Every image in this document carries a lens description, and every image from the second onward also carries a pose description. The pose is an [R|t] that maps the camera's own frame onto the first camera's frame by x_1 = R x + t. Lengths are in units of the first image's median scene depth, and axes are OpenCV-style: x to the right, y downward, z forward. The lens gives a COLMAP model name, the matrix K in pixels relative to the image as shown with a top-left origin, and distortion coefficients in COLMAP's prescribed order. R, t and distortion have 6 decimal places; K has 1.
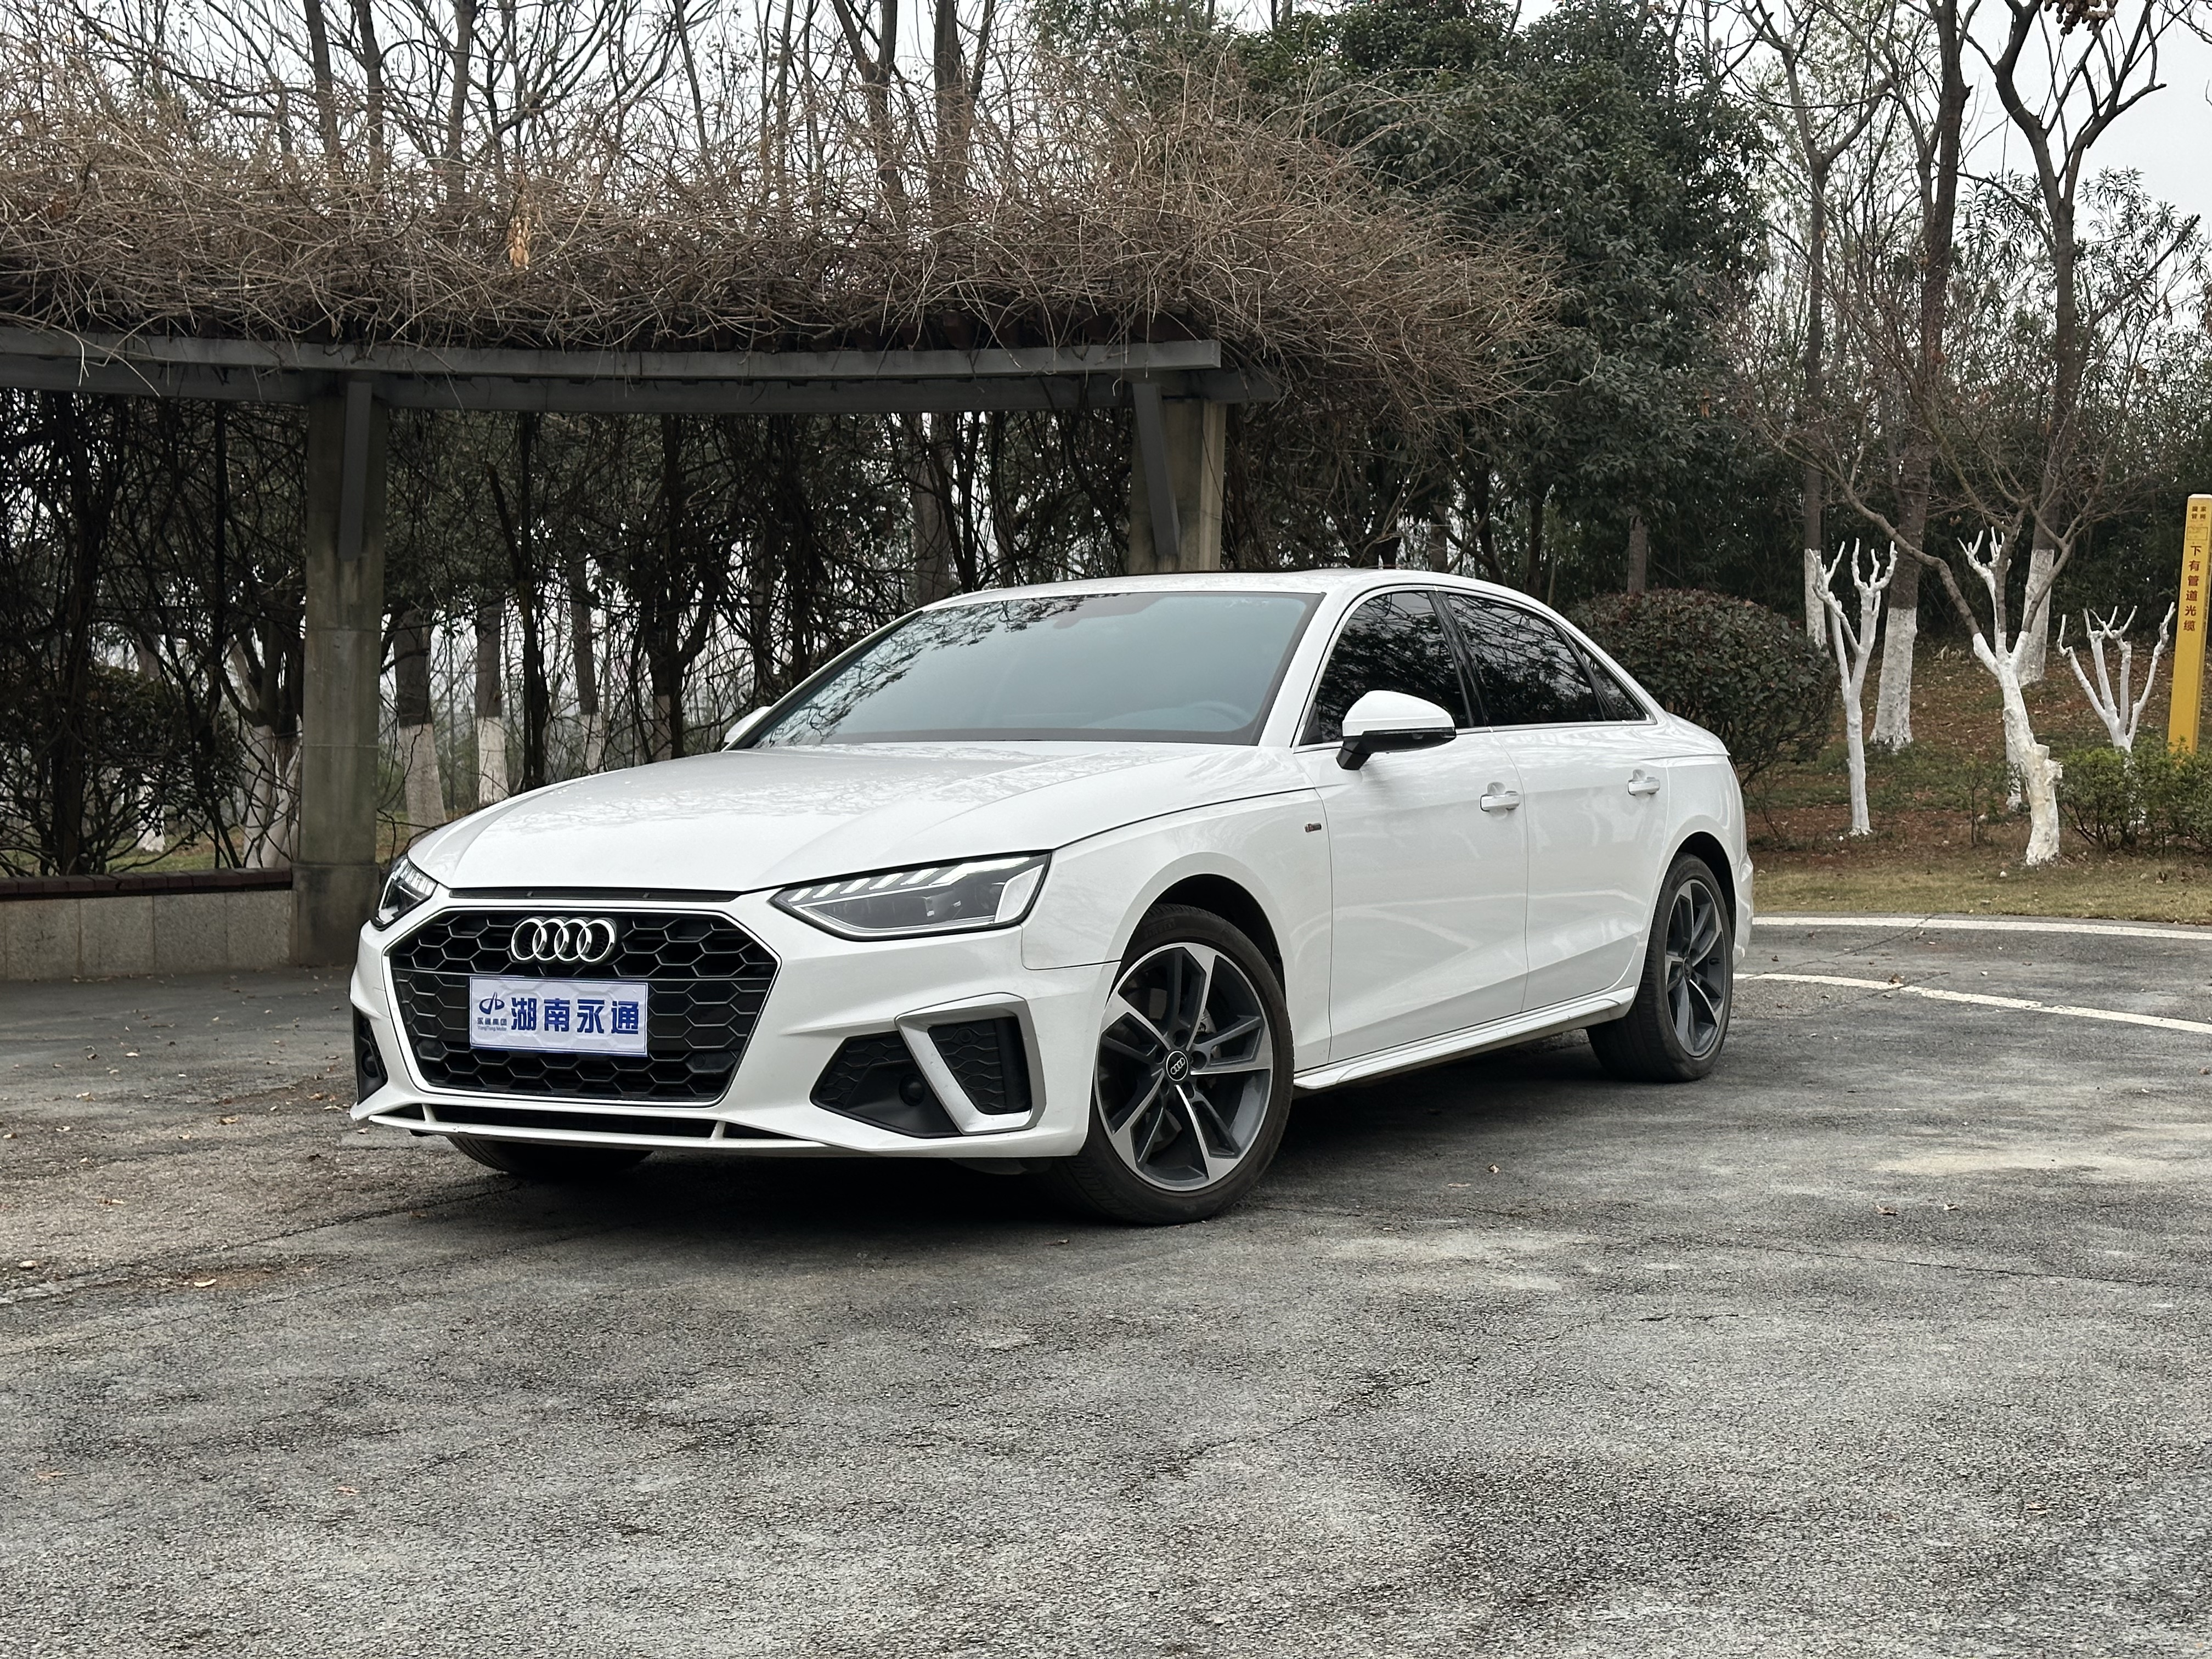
lens RADIAL K [[3047.5, 0, 1099.9], [0, 3047.5, 831.7], [0, 0, 1]] dist [0.117752, 0.000000]
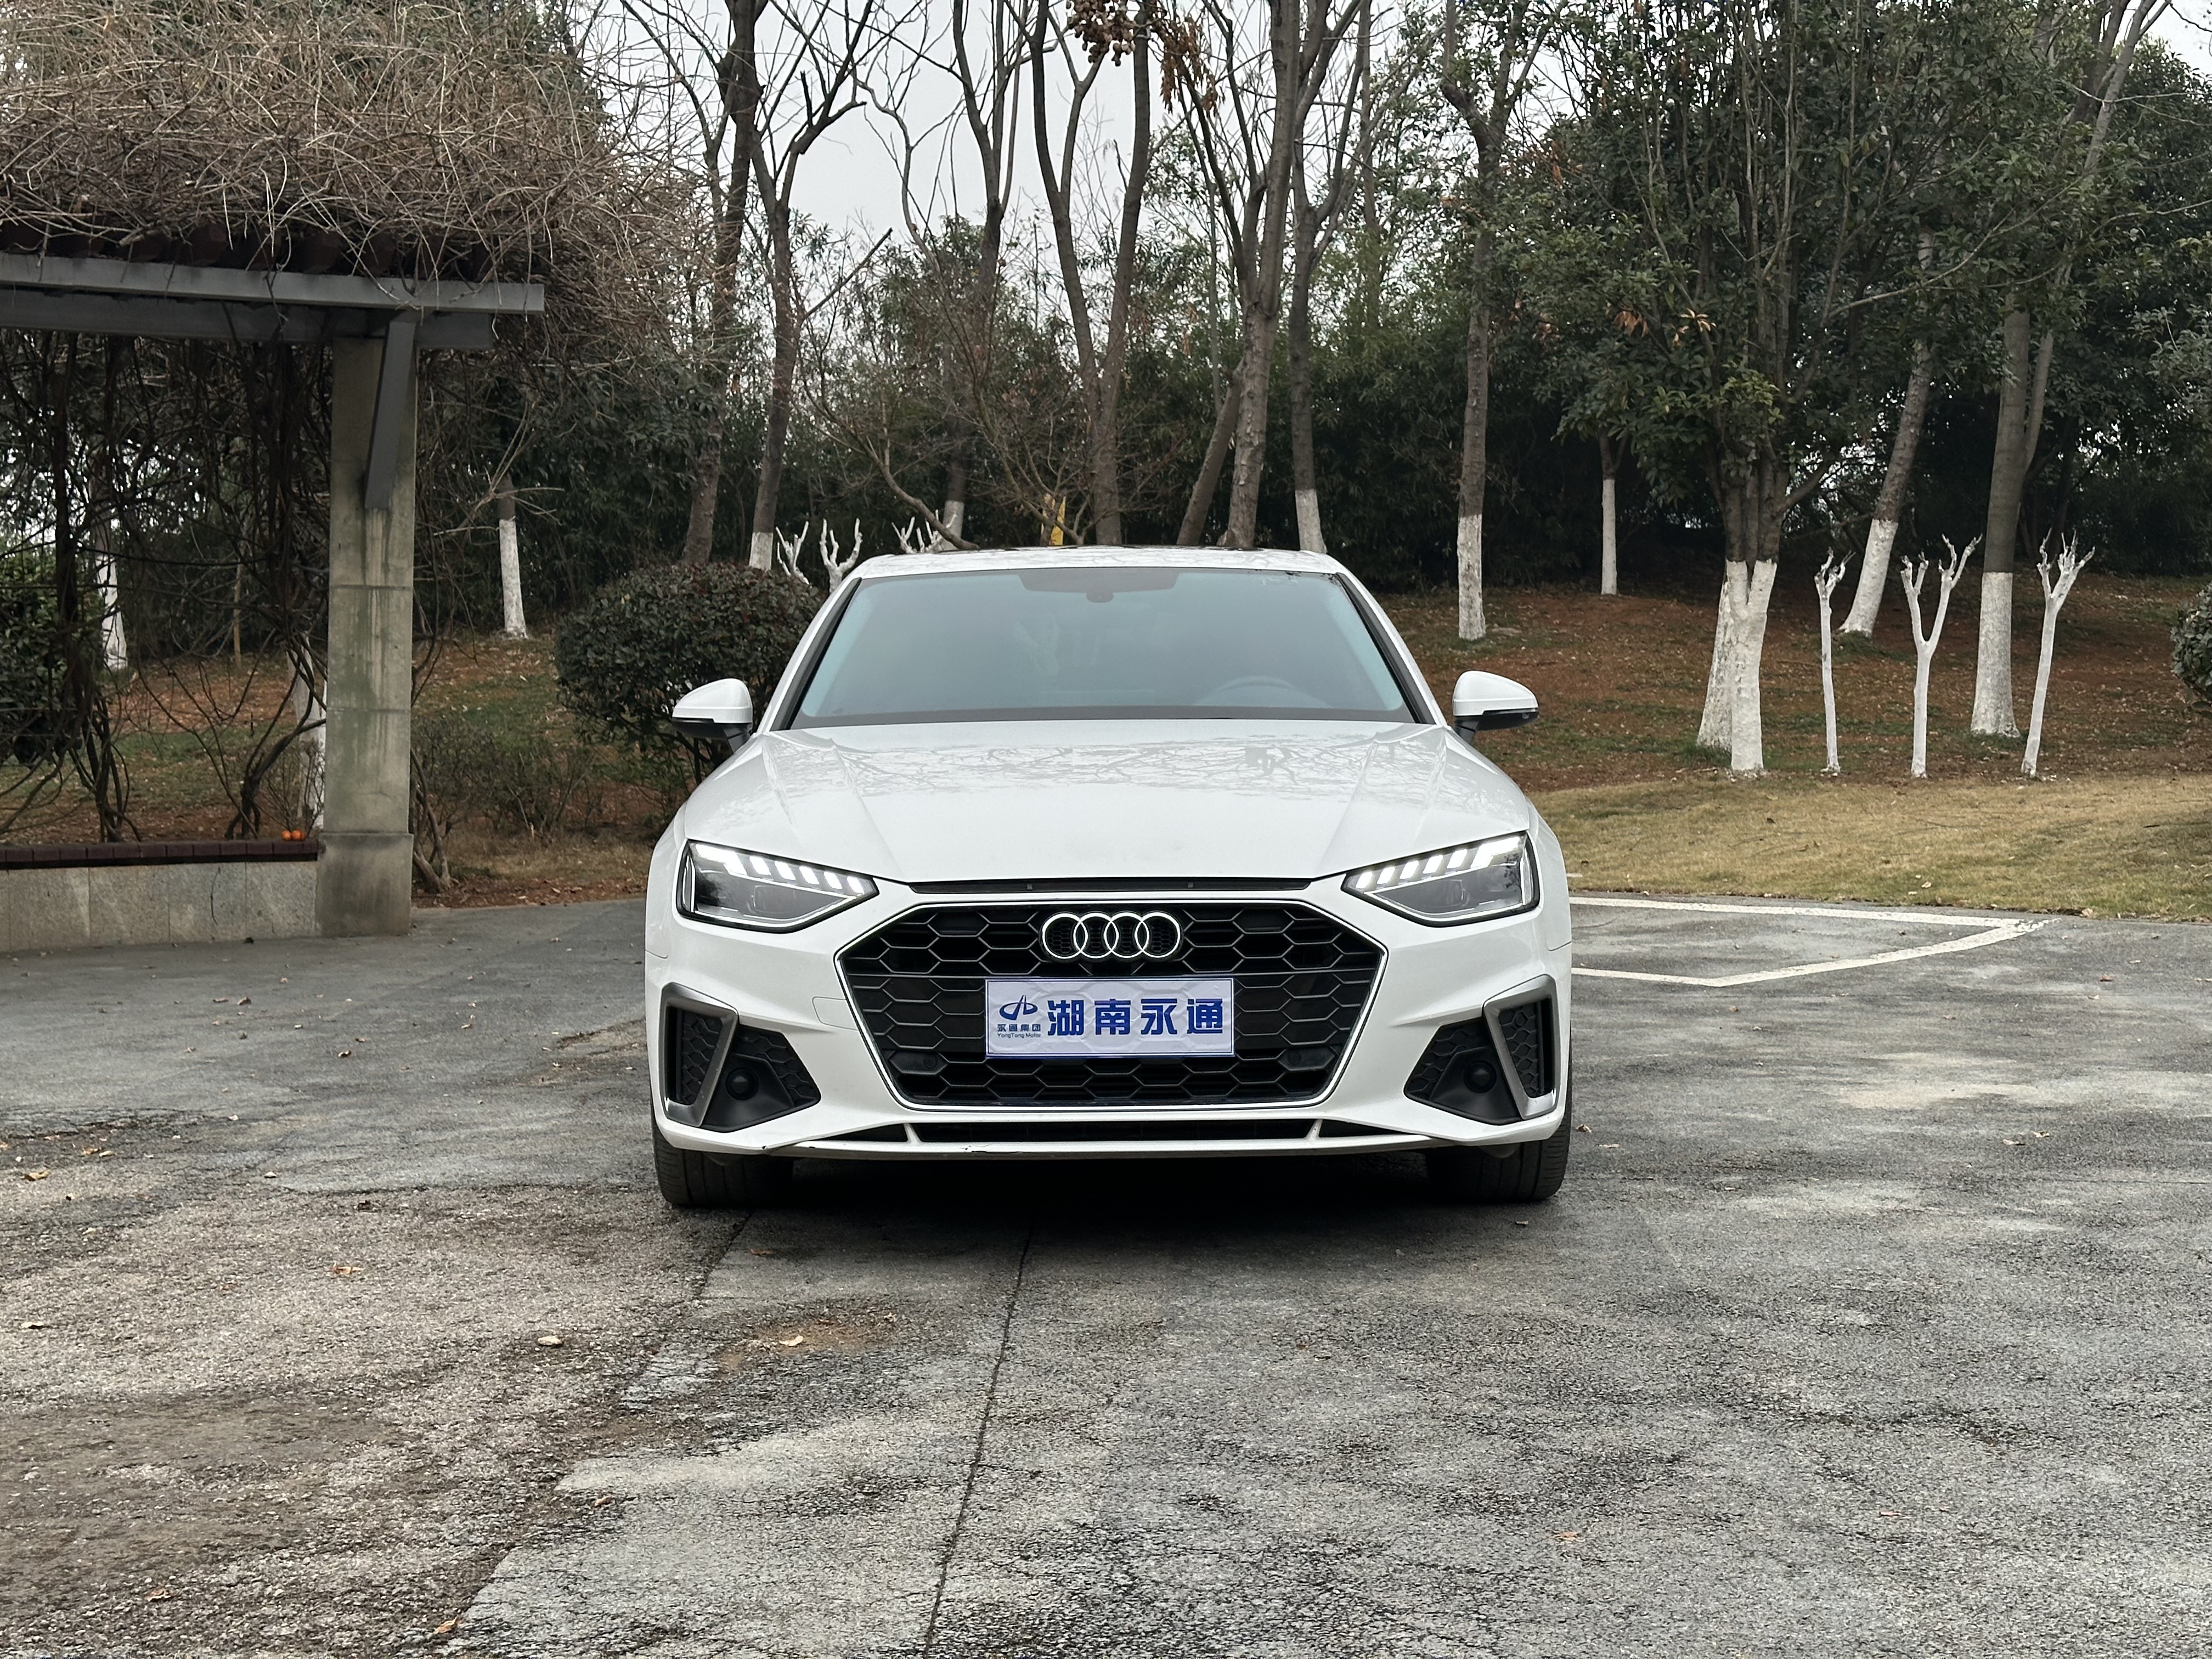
lens RADIAL K [[3047.5, 0, 1102.9], [0, 3047.5, 868.4], [0, 0, 1]] dist [0.117752, 0.000000]
pose [[0.857313, -0.020209, 0.514398, -0.629152], [0.008765, 0.999657, 0.024665, -0.007284], [-0.514720, -0.016637, 0.857197, 0.207125]]
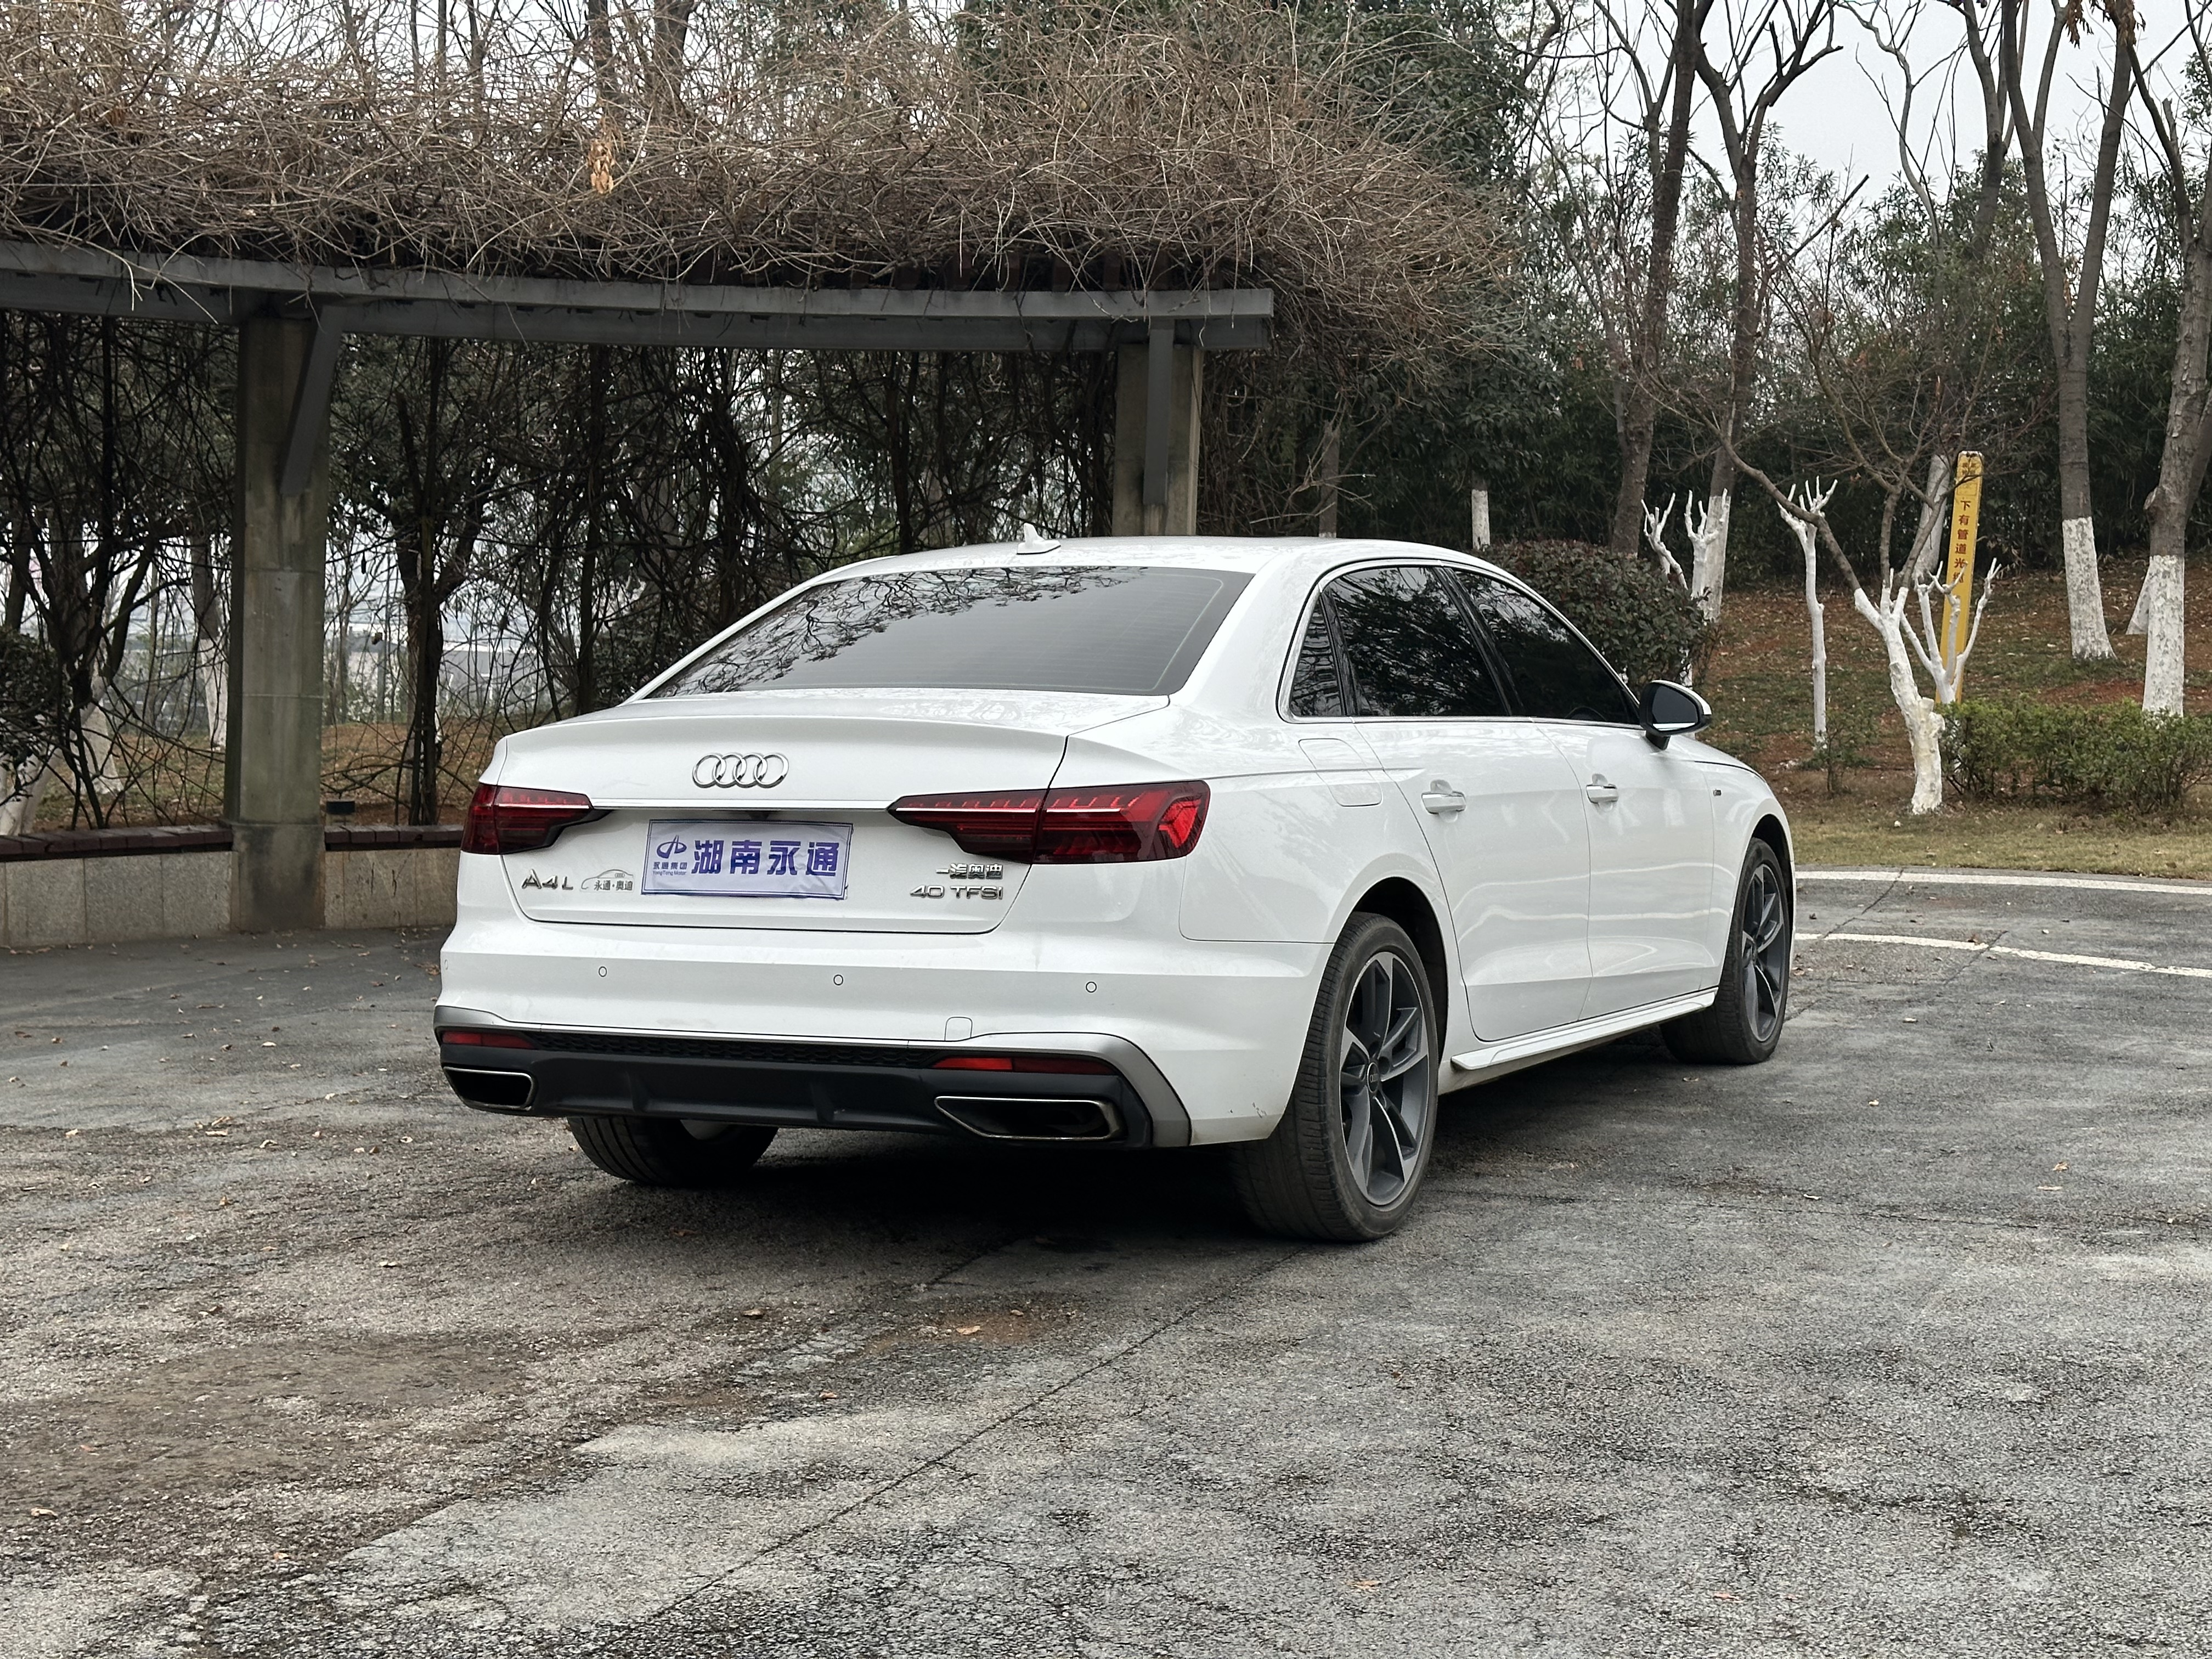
lens RADIAL K [[3047.5, 0, 1089.3], [0, 3047.5, 866.9], [0, 0, 1]] dist [0.117752, 0.000000]
pose [[0.984505, -0.005992, 0.175253, -0.397594], [-0.000681, 0.999278, 0.037993, -0.027744], [-0.175354, -0.037524, 0.983790, 0.085196]]
